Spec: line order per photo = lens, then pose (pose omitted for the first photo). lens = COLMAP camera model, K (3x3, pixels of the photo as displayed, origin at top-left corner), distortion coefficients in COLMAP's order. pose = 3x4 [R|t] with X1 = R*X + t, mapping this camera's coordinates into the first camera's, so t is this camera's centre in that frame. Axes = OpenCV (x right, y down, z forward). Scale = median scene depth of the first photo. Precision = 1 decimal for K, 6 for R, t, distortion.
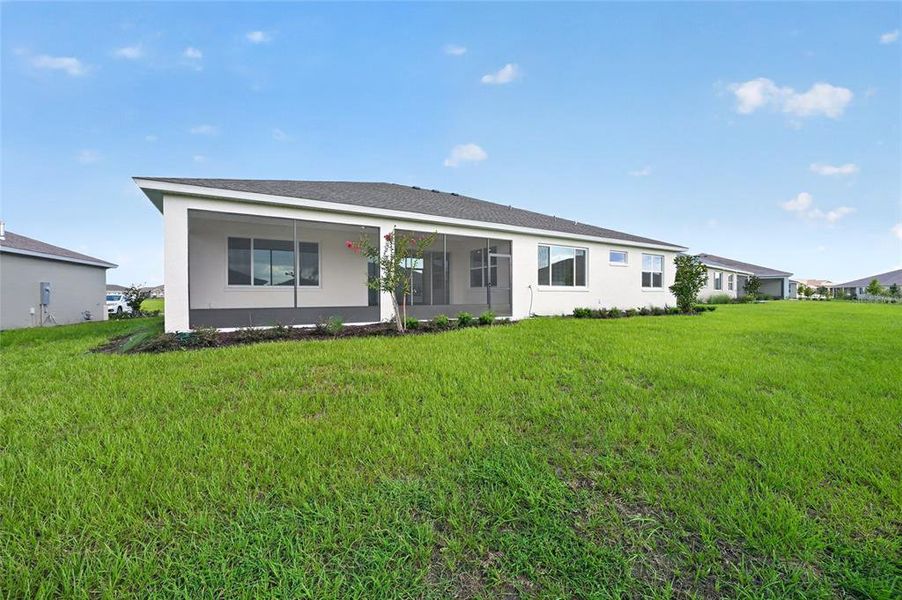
lens RADIAL K [[348.2, 0, 451.0], [0, 348.2, 300.0], [0, 0, 1]] dist [-0.014854, 0.000021]
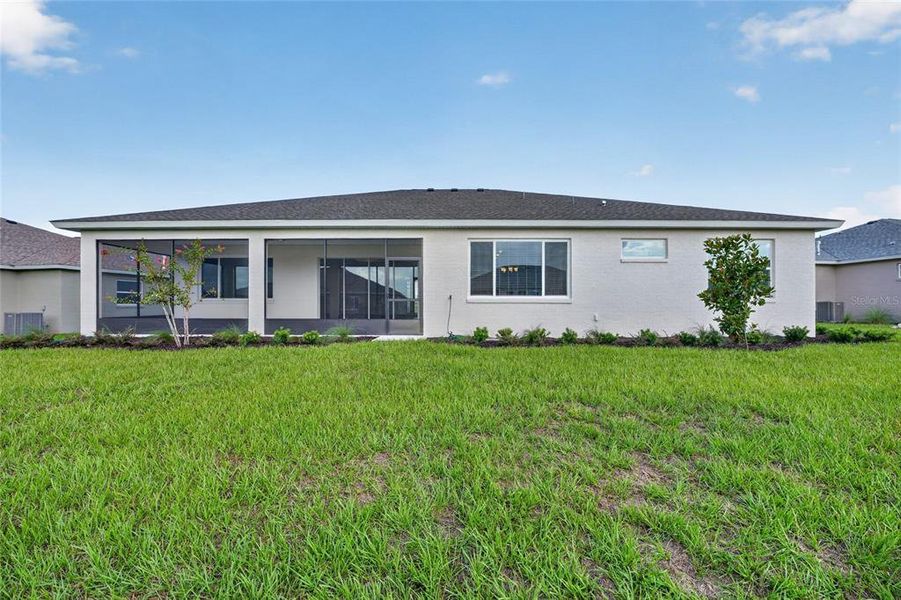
lens RADIAL K [[362.9, 0, 451.2], [0, 362.9, 306.9], [0, 0, 1]] dist [-0.017542, 0.000146]
pose [[0.853576, 0.003070, -0.520960, 0.599842], [-0.012883, 0.999801, -0.015216, -0.005235], [0.520809, 0.019699, 0.853446, 0.310972]]
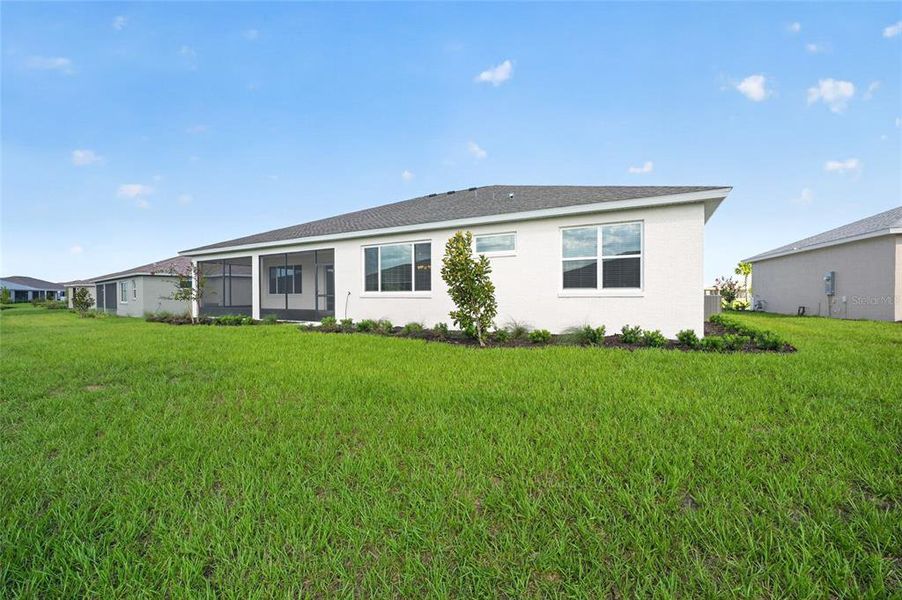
lens RADIAL K [[375.1, 0, 430.0], [0, 375.1, 299.2], [0, 0, 1]] dist [-0.018702, 0.000018]
pose [[0.474018, 0.001161, -0.880515, 1.163175], [-0.021460, 0.999717, -0.010234, -0.015605], [0.880254, 0.023747, 0.473909, 0.666606]]
